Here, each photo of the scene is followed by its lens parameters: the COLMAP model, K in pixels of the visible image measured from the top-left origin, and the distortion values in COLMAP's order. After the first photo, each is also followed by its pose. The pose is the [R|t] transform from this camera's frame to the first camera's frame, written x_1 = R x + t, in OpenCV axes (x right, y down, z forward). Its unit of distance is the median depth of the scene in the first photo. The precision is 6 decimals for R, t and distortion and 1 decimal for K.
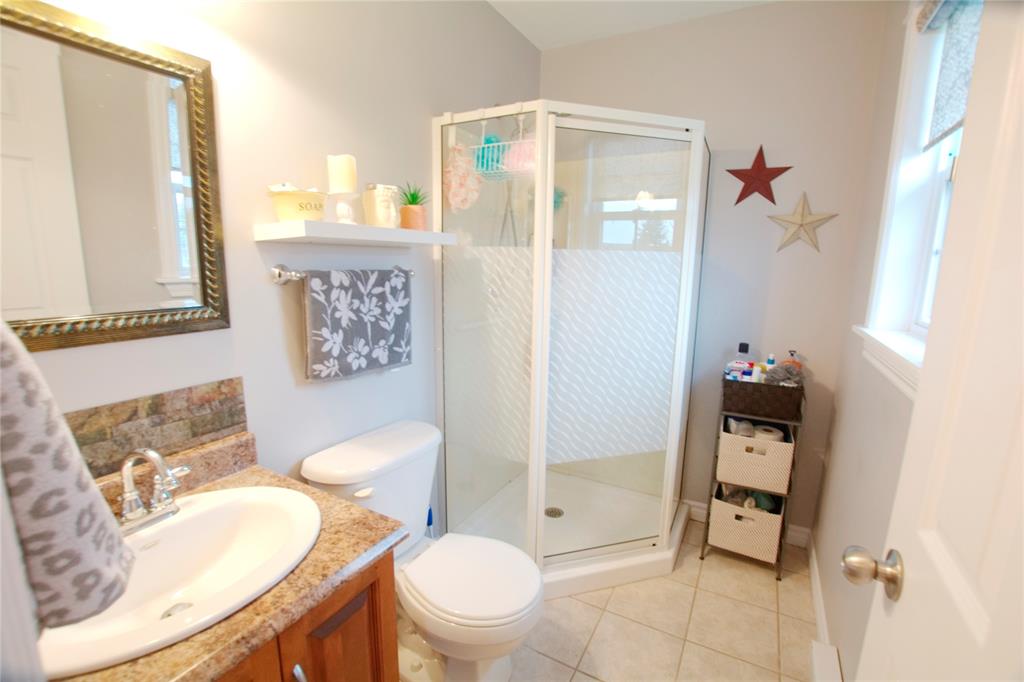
lens RADIAL K [[451.8, 0, 509.9], [0, 451.8, 347.2], [0, 0, 1]] dist [-0.036129, 0.005385]
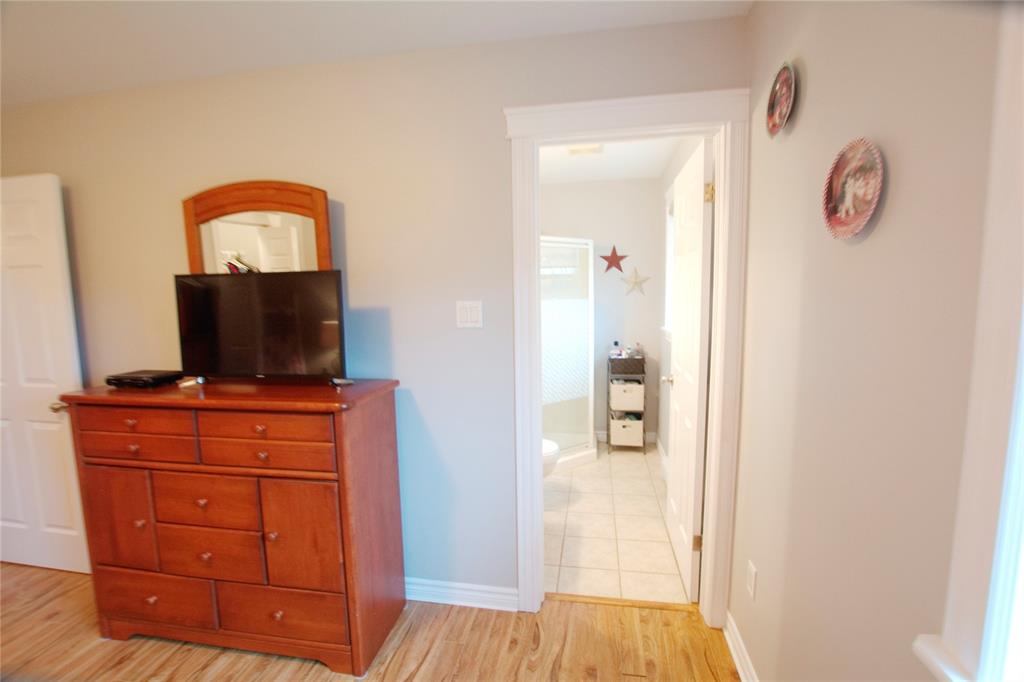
lens RADIAL K [[451.8, 0, 512.1], [0, 451.8, 340.0], [0, 0, 1]] dist [-0.036129, 0.005385]
pose [[0.946484, -0.062784, 0.316586, -0.586259], [0.089509, 0.993482, -0.070577, 0.091678], [-0.310092, 0.095137, 0.945934, -0.808524]]
